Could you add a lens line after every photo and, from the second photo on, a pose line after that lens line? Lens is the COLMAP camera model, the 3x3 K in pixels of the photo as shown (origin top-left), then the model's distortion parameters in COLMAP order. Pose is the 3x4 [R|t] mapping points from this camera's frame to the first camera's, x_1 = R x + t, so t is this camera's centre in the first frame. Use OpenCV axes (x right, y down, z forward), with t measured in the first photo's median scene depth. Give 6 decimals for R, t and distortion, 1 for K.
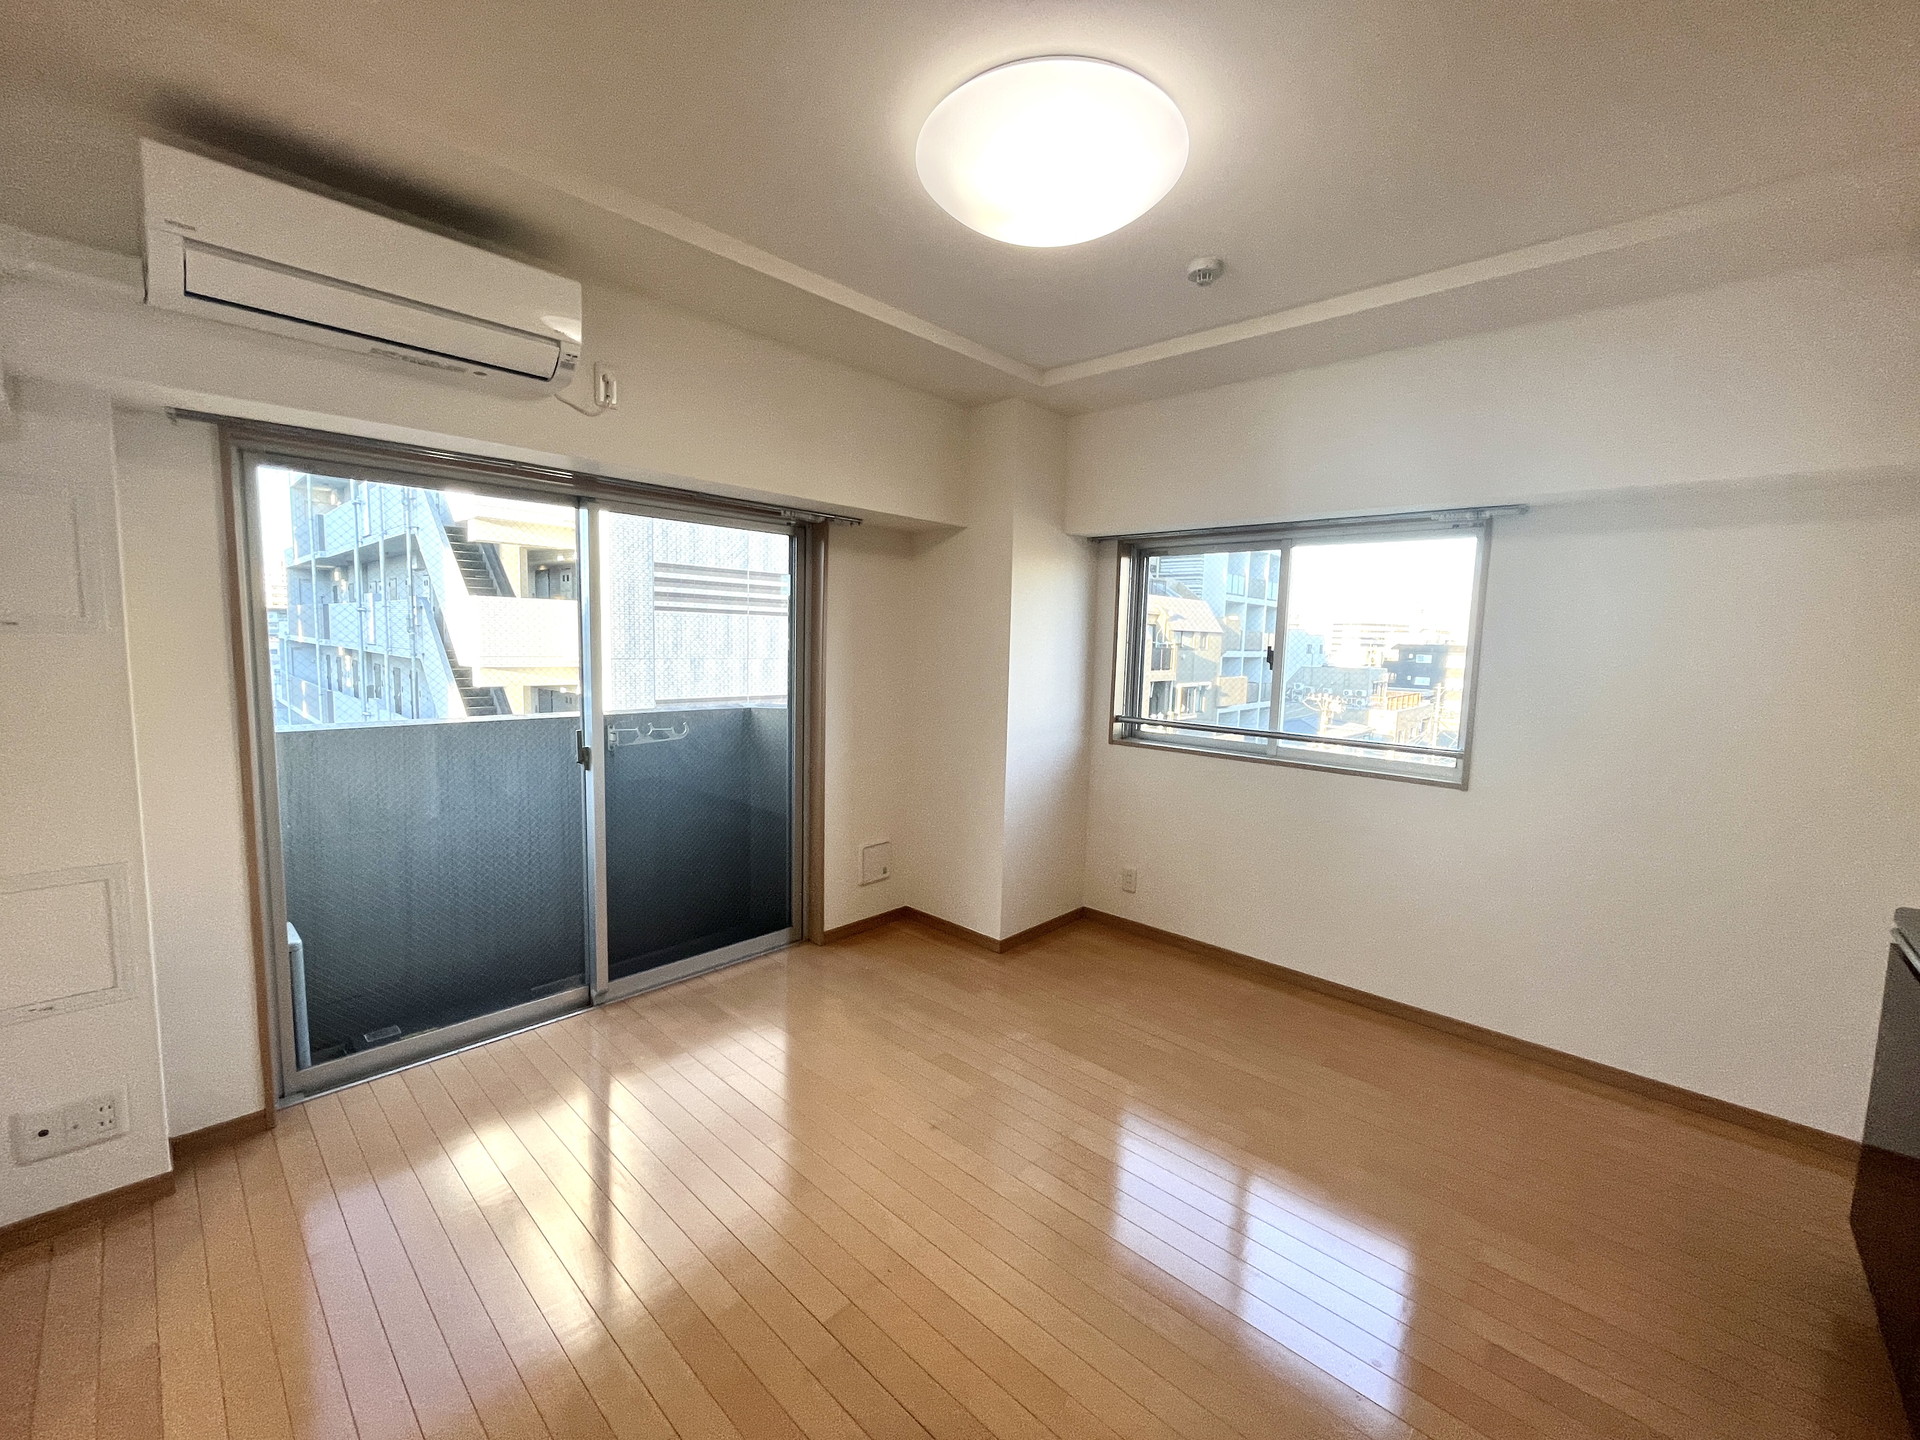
lens RADIAL K [[785.8, 0, 971.2], [0, 785.8, 713.2], [0, 0, 1]] dist [-0.001397, -0.000731]
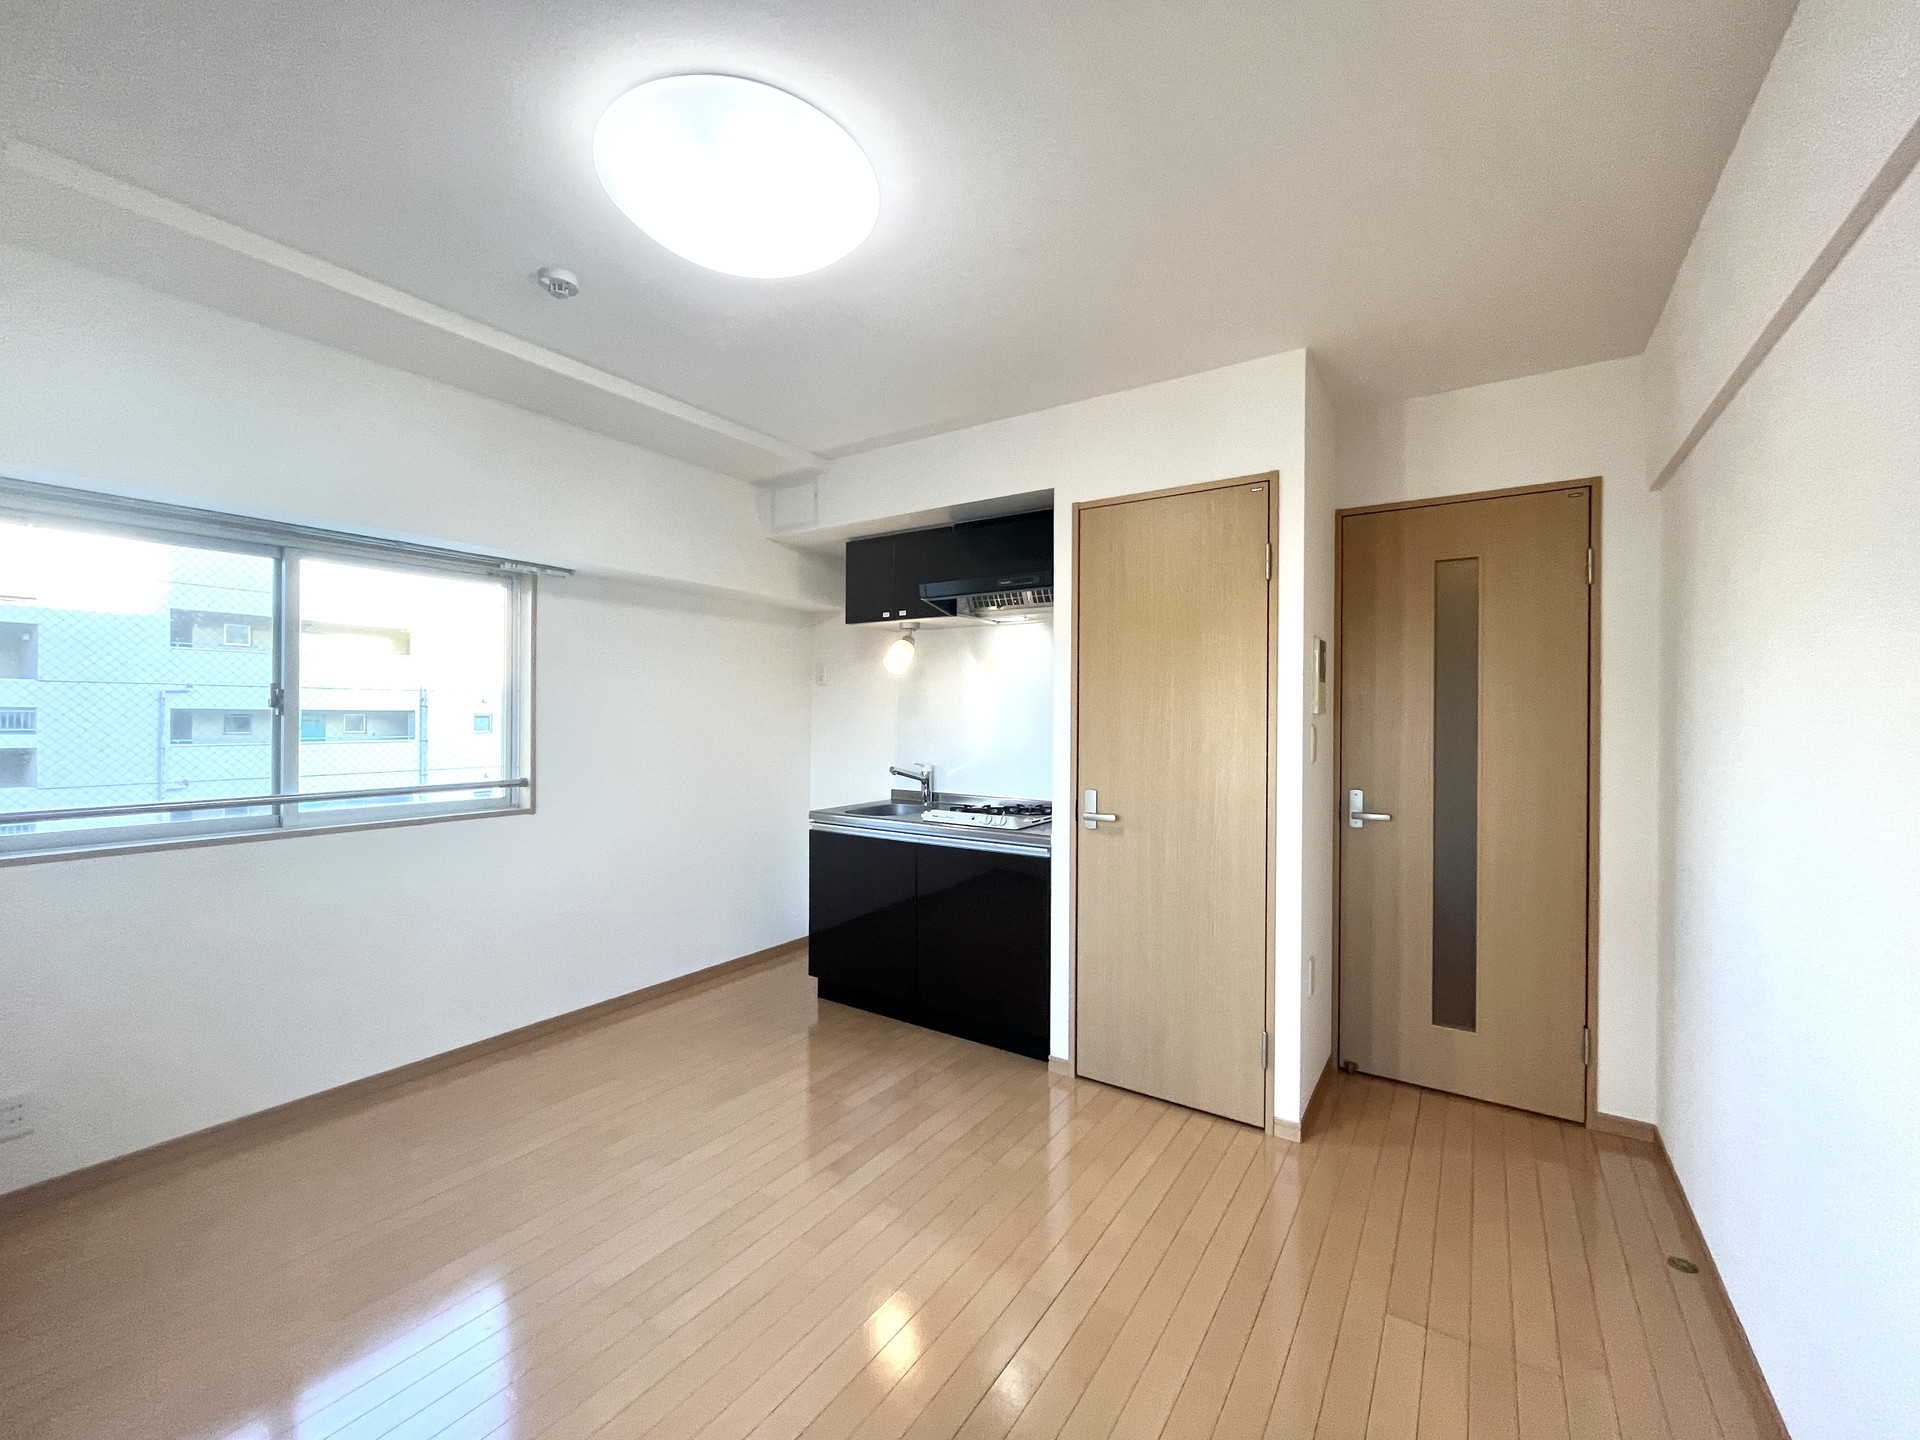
lens RADIAL K [[785.8, 0, 957.2], [0, 785.8, 711.4], [0, 0, 1]] dist [-0.001397, -0.000731]
pose [[-0.158453, -0.027789, 0.986975, -0.559215], [0.082688, 0.995719, 0.041311, -0.041522], [-0.983898, 0.088157, -0.155476, 0.566707]]
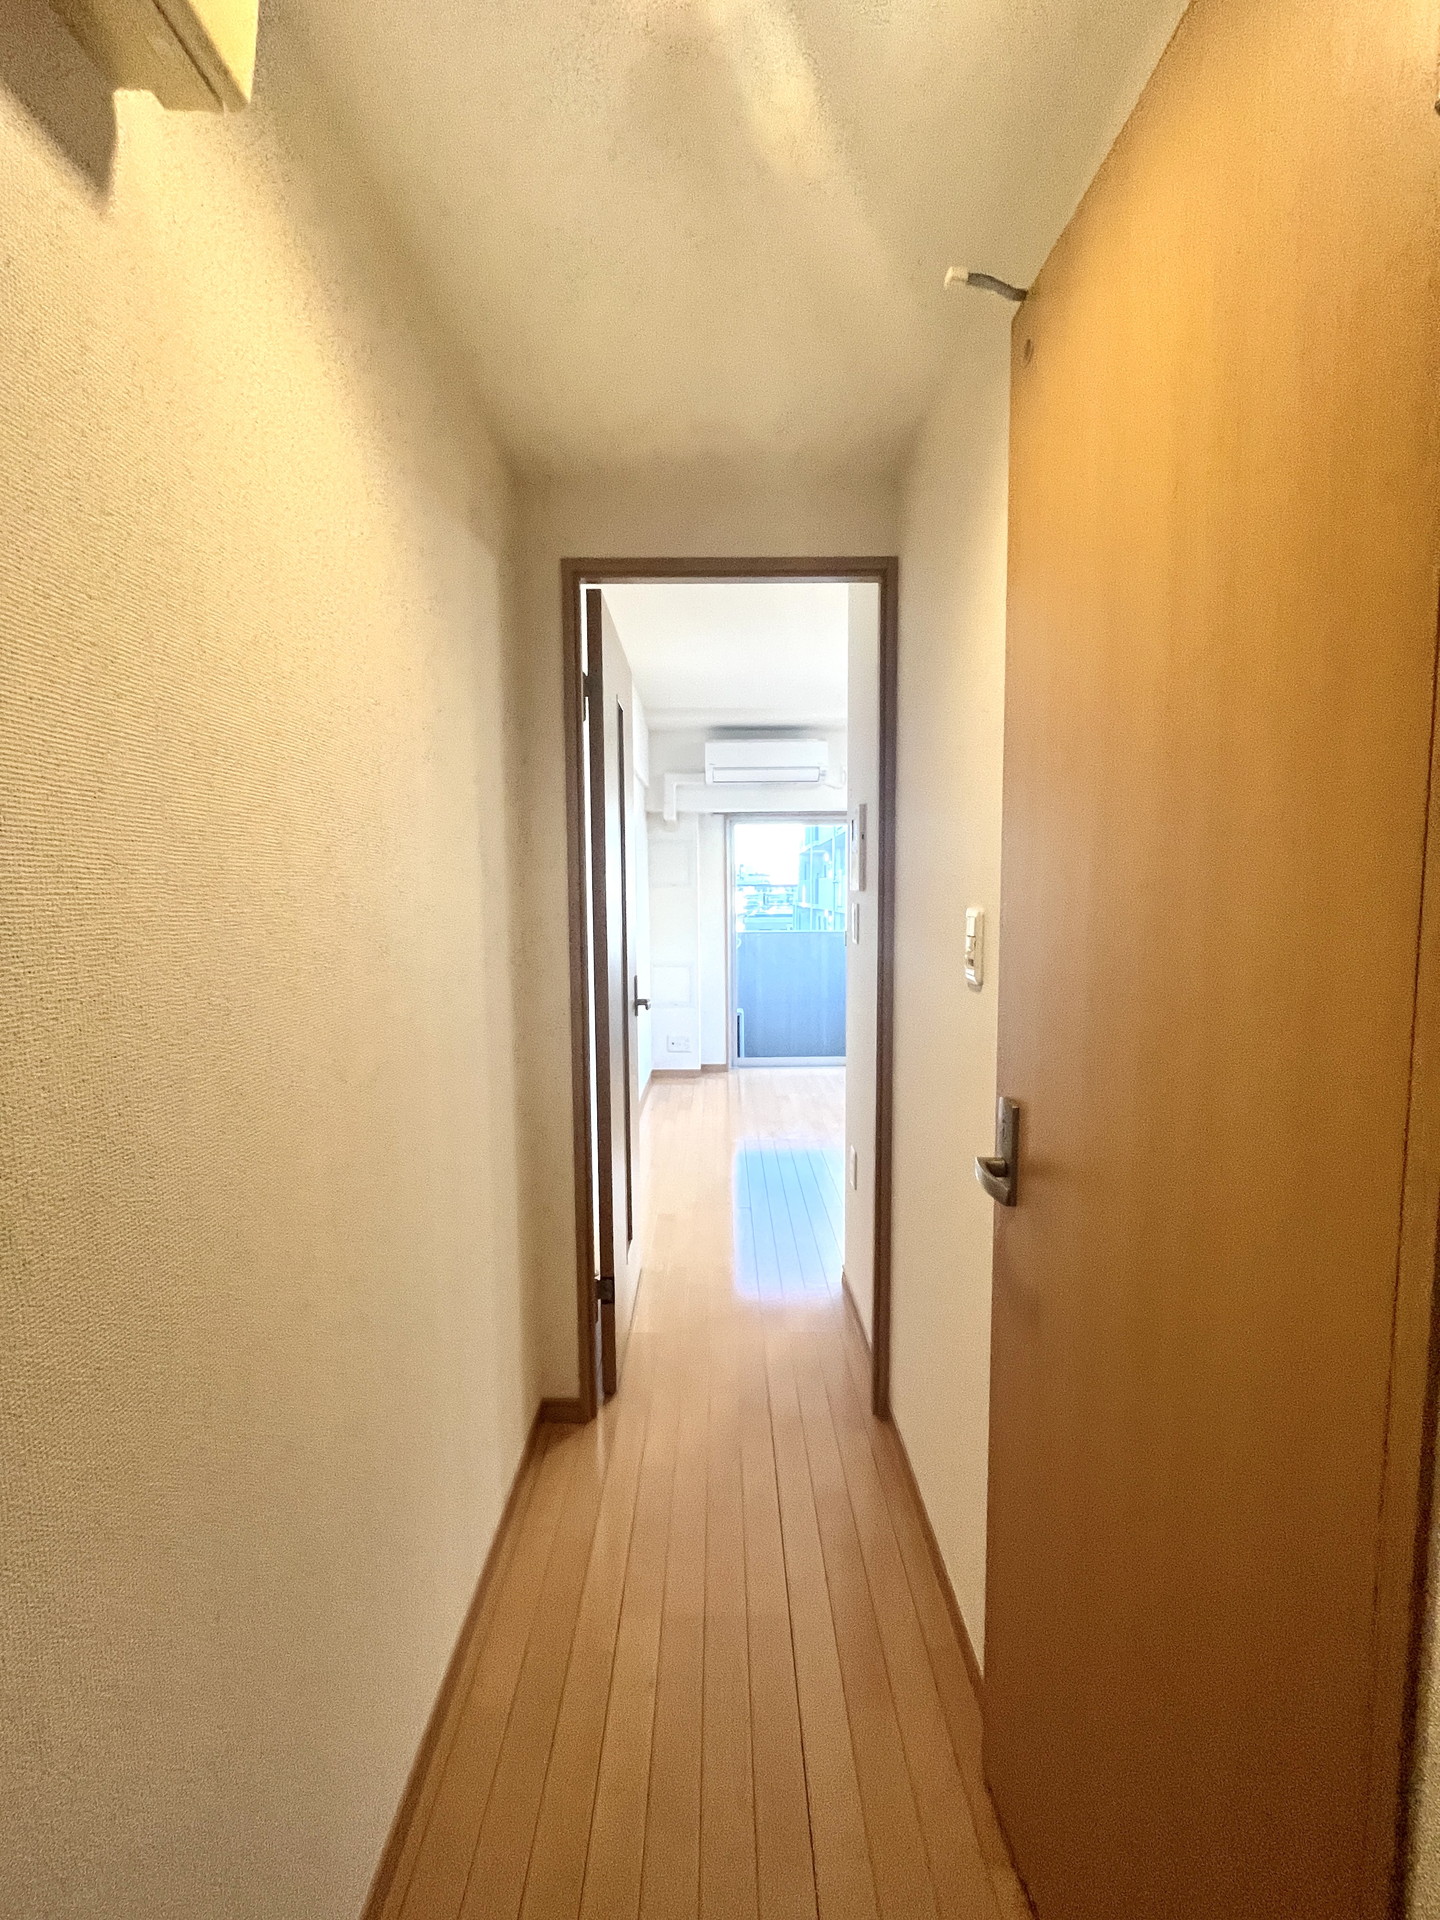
lens RADIAL K [[785.8, 0, 718.4], [0, 785.8, 958.3], [0, 0, 1]] dist [-0.001397, -0.000731]
pose [[0.679972, 0.027791, -0.732711, 0.702539], [-0.042384, 0.999100, -0.001439, 0.097293], [0.732012, 0.032034, 0.680539, -0.583266]]
